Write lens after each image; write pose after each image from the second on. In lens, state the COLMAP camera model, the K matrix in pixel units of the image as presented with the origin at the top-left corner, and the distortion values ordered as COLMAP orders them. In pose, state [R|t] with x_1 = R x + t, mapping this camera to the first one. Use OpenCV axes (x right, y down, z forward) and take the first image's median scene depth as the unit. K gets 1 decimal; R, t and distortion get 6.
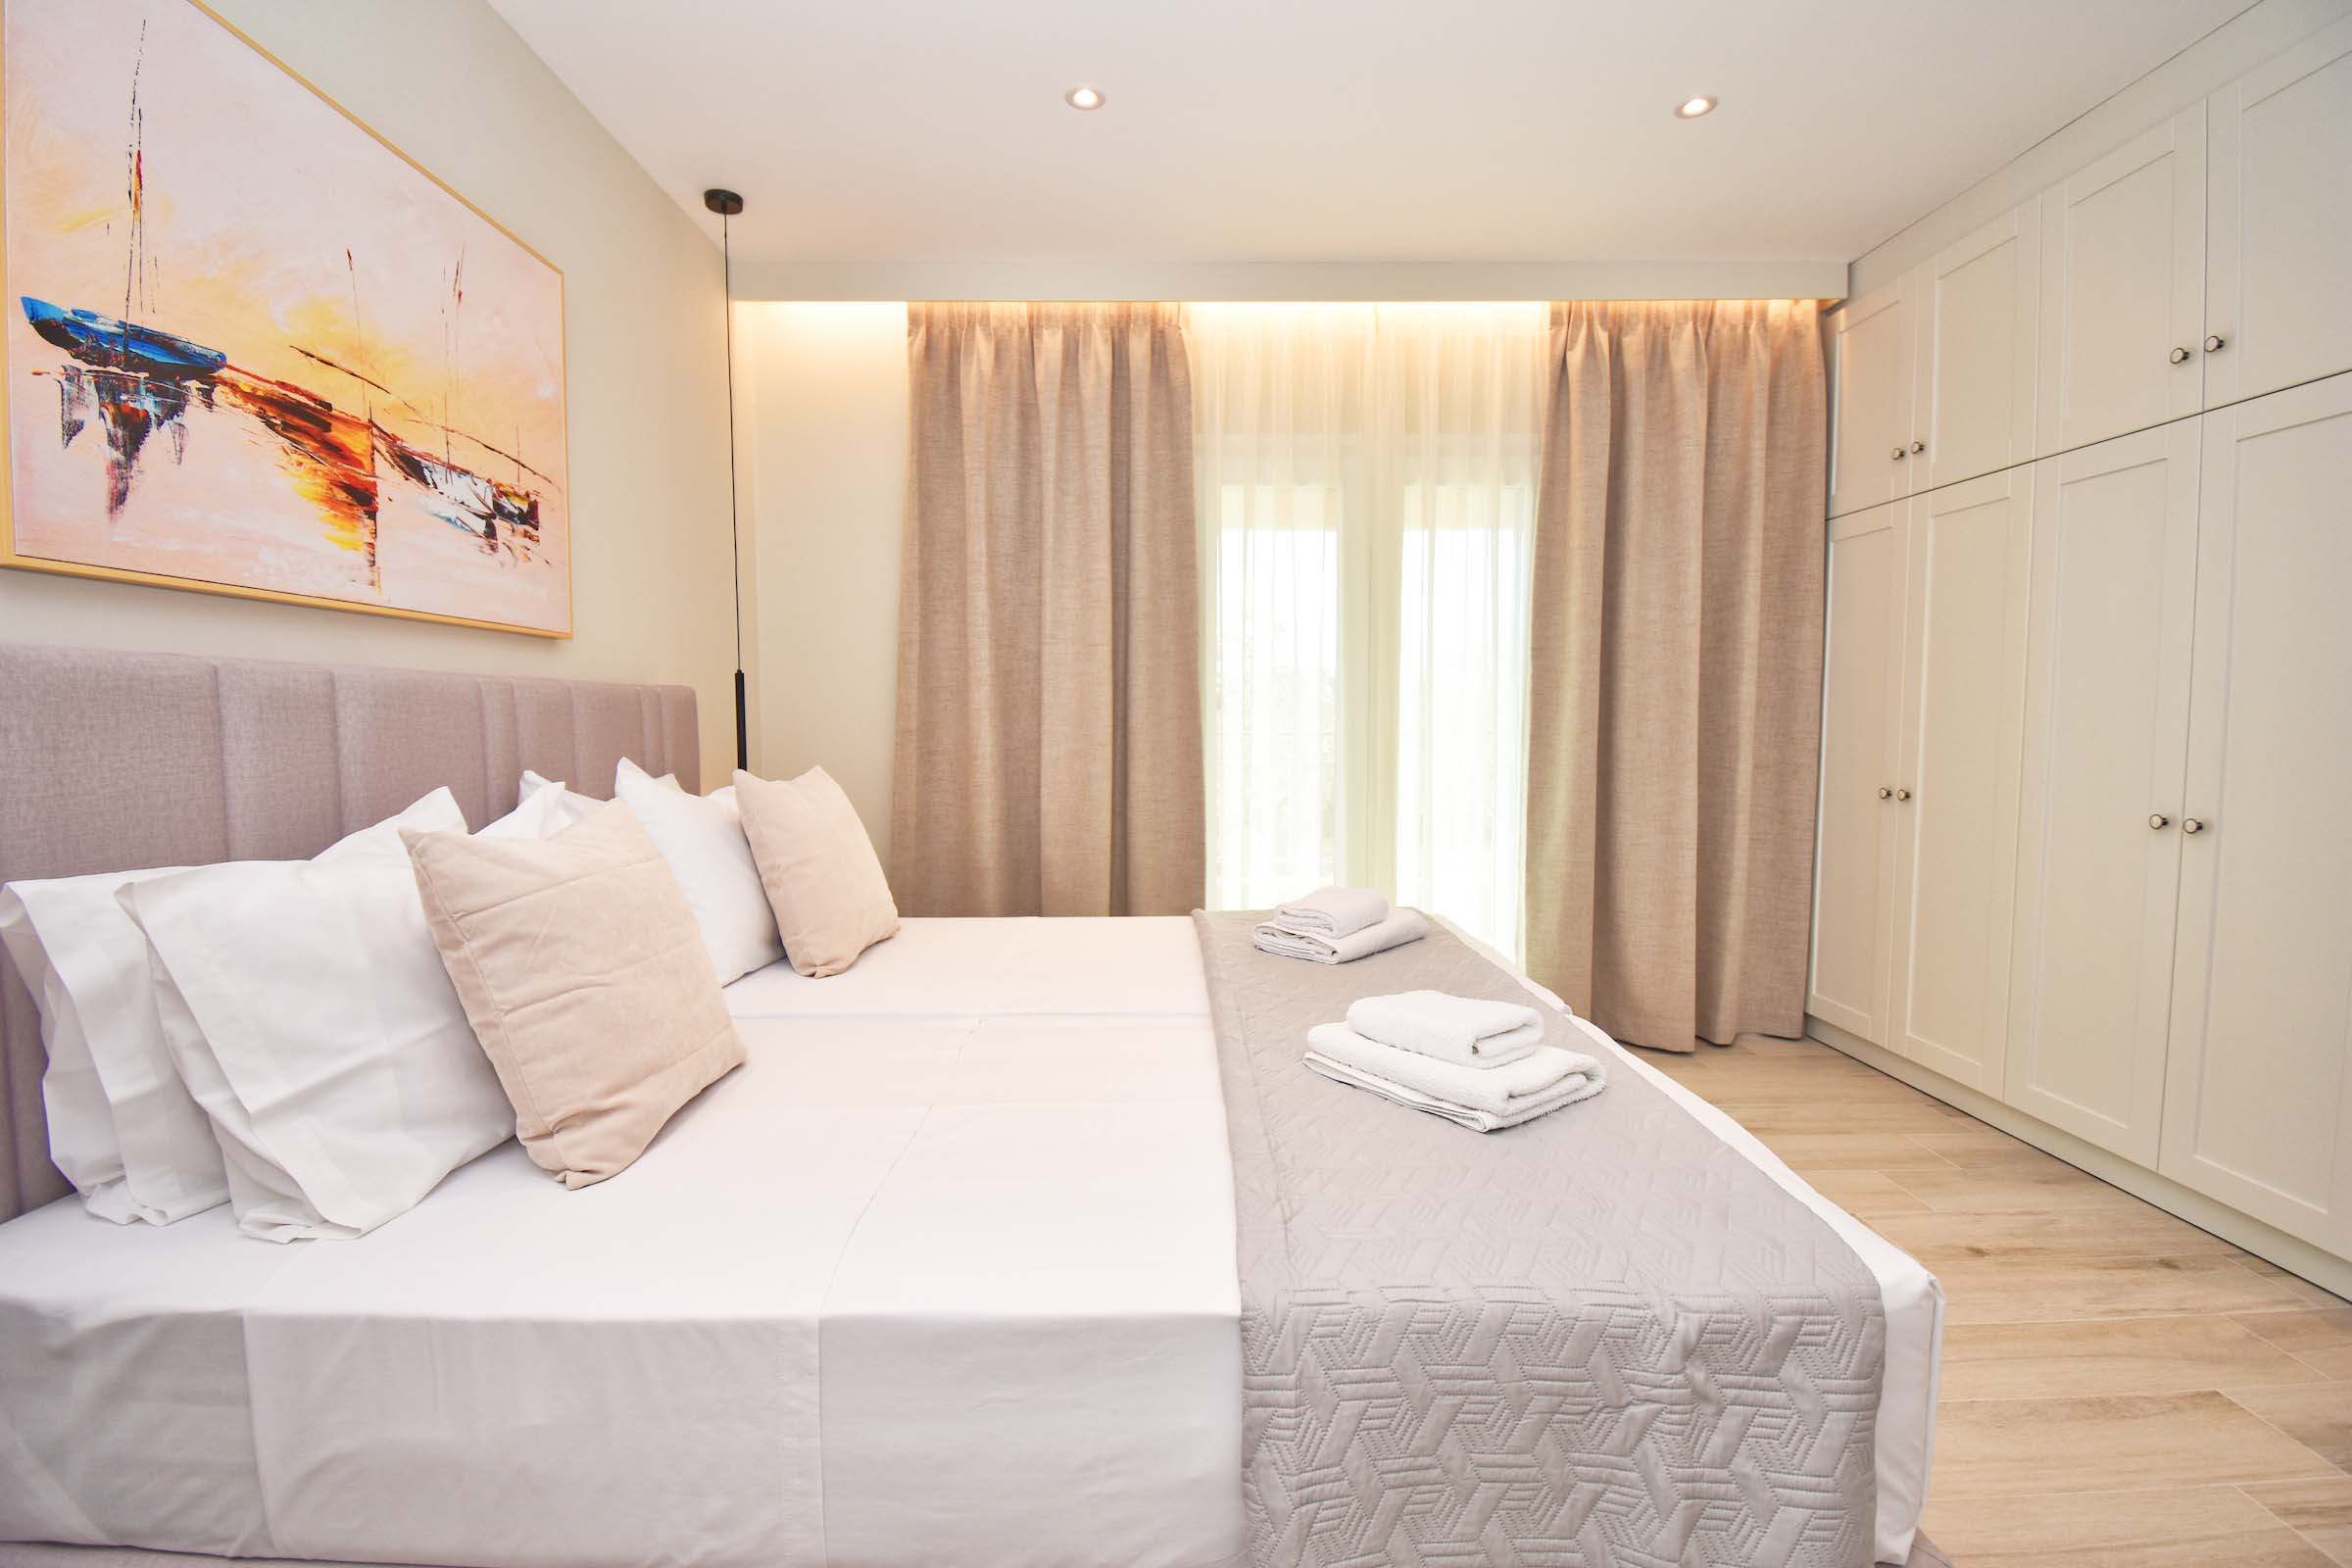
lens RADIAL K [[1037.5, 0, 1174.8], [0, 1037.5, 787.1], [0, 0, 1]] dist [0.014822, -0.021180]
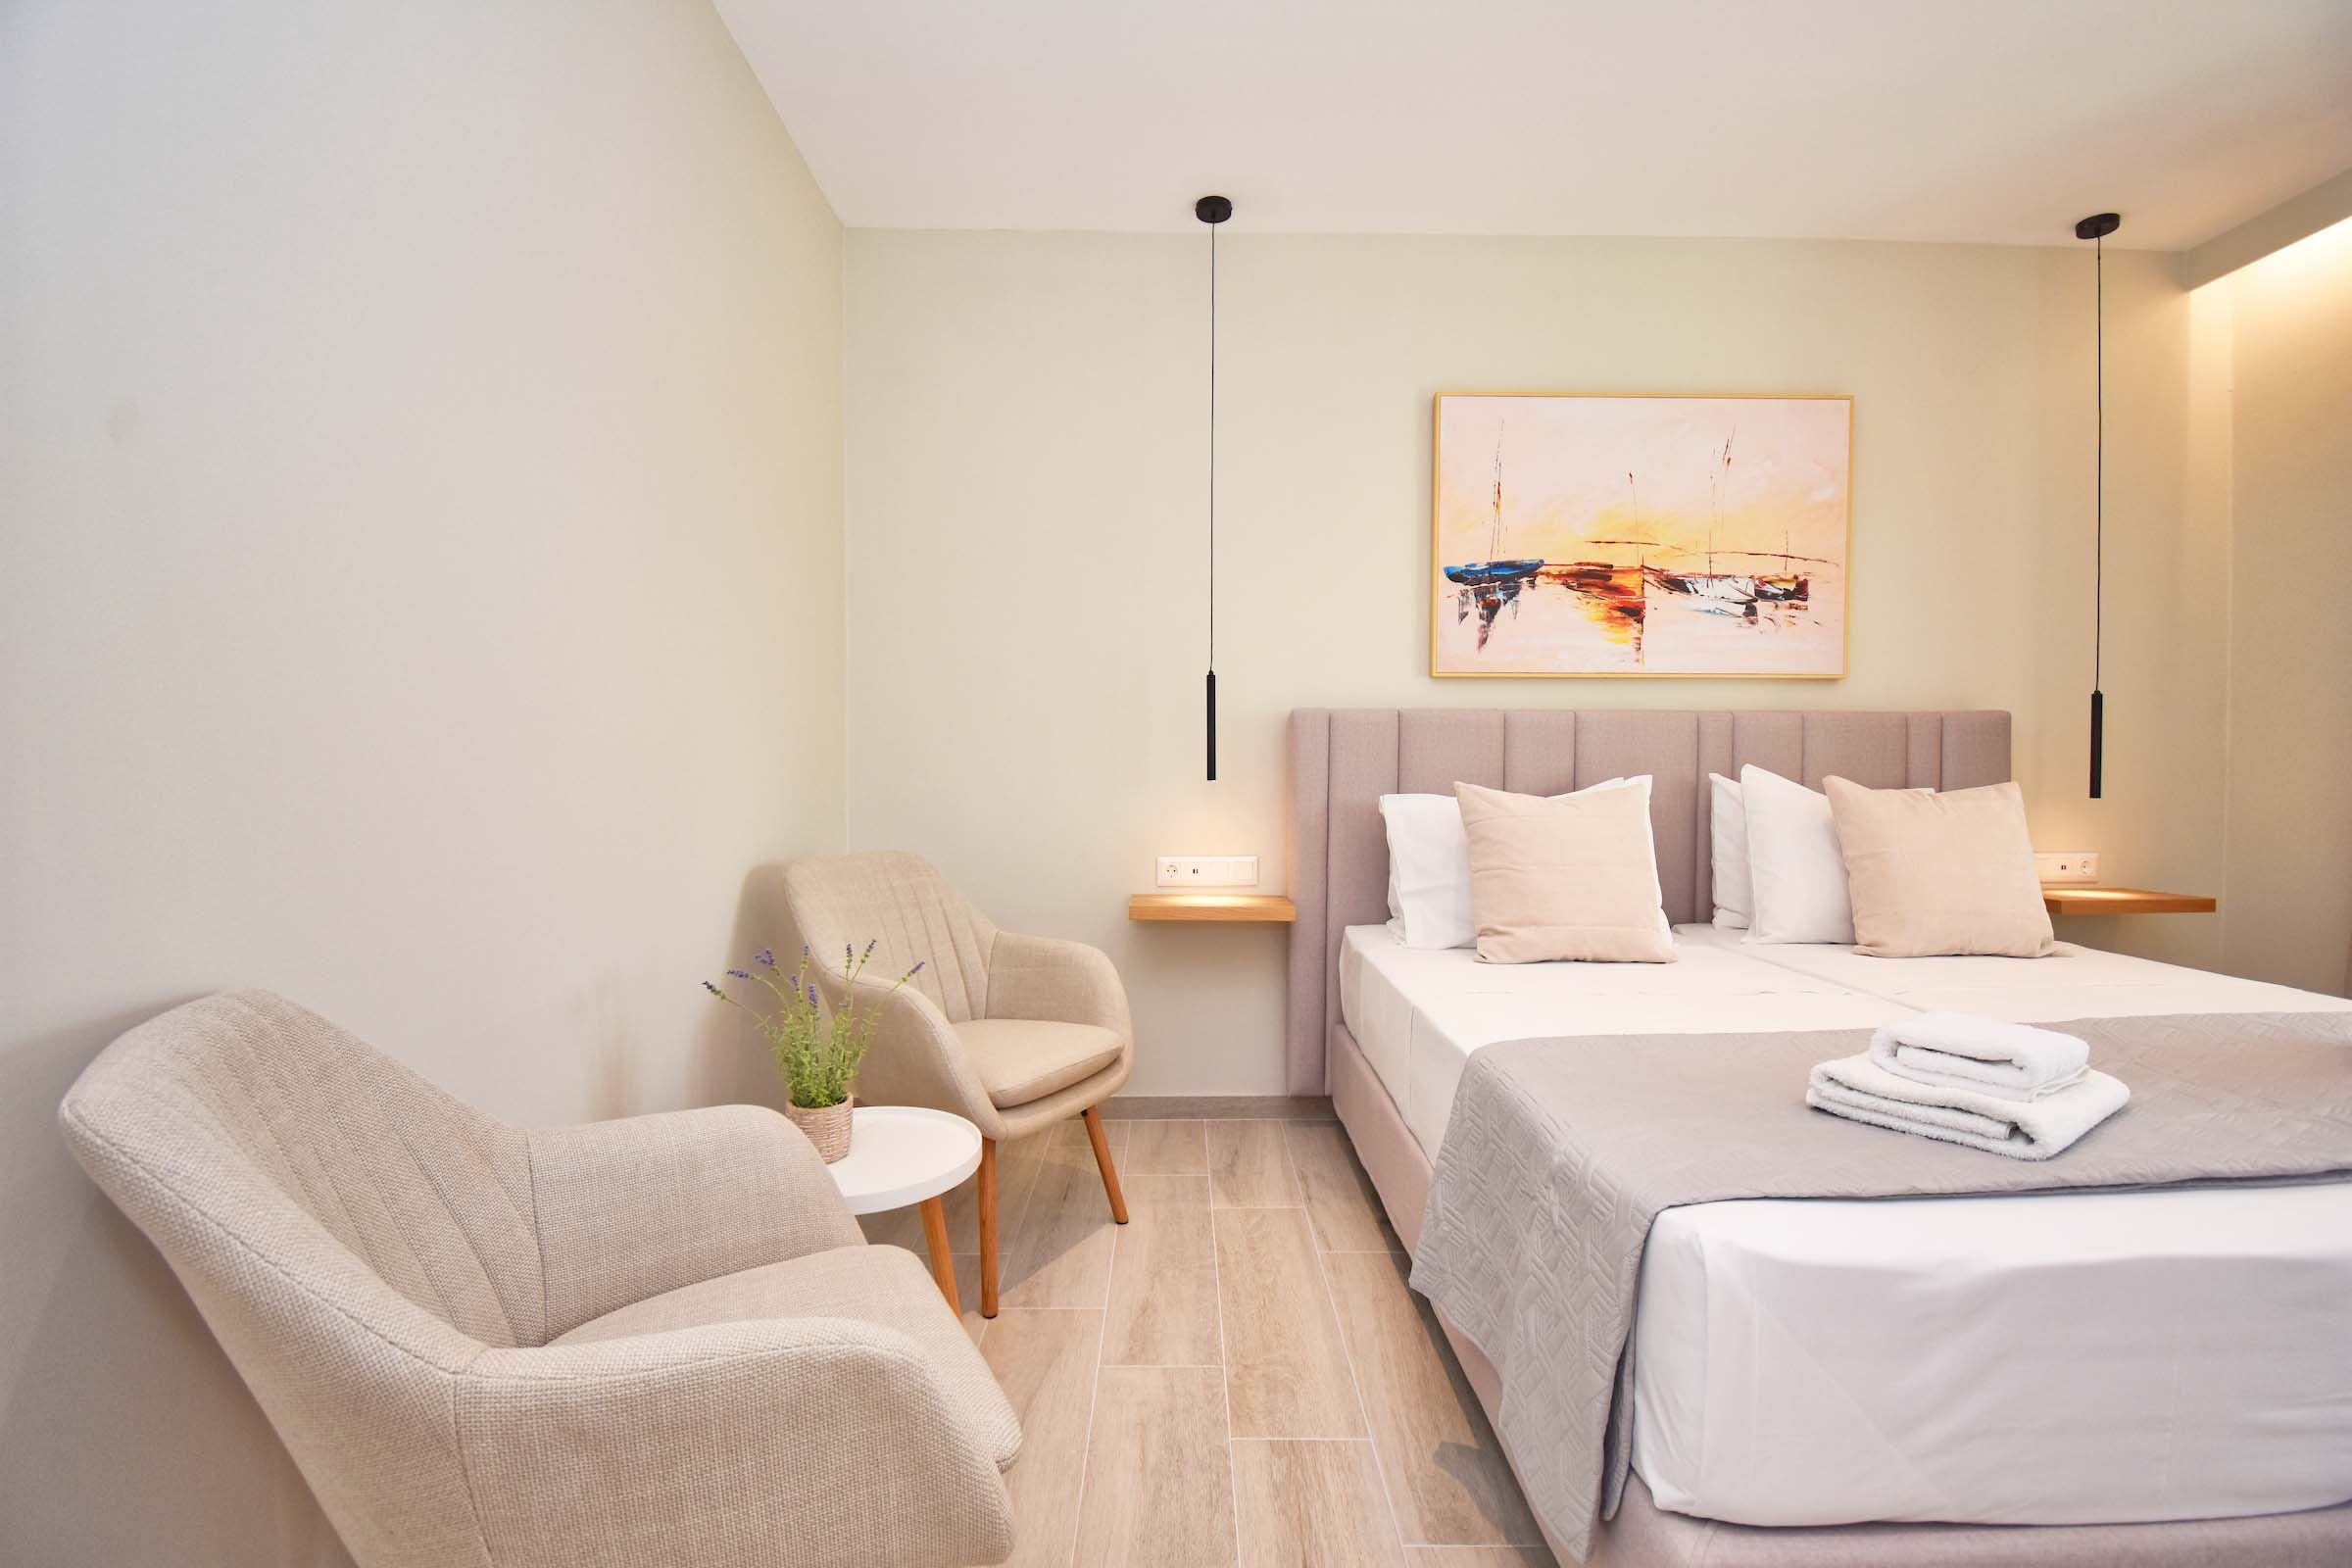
lens RADIAL K [[1037.5, 0, 1174.8], [0, 1037.5, 787.1], [0, 0, 1]] dist [0.014822, -0.021180]
pose [[-0.009045, 0.016358, -0.999825, 0.968420], [-0.071278, 0.997312, 0.016962, 0.037074], [0.997416, 0.071419, -0.007855, 0.276135]]
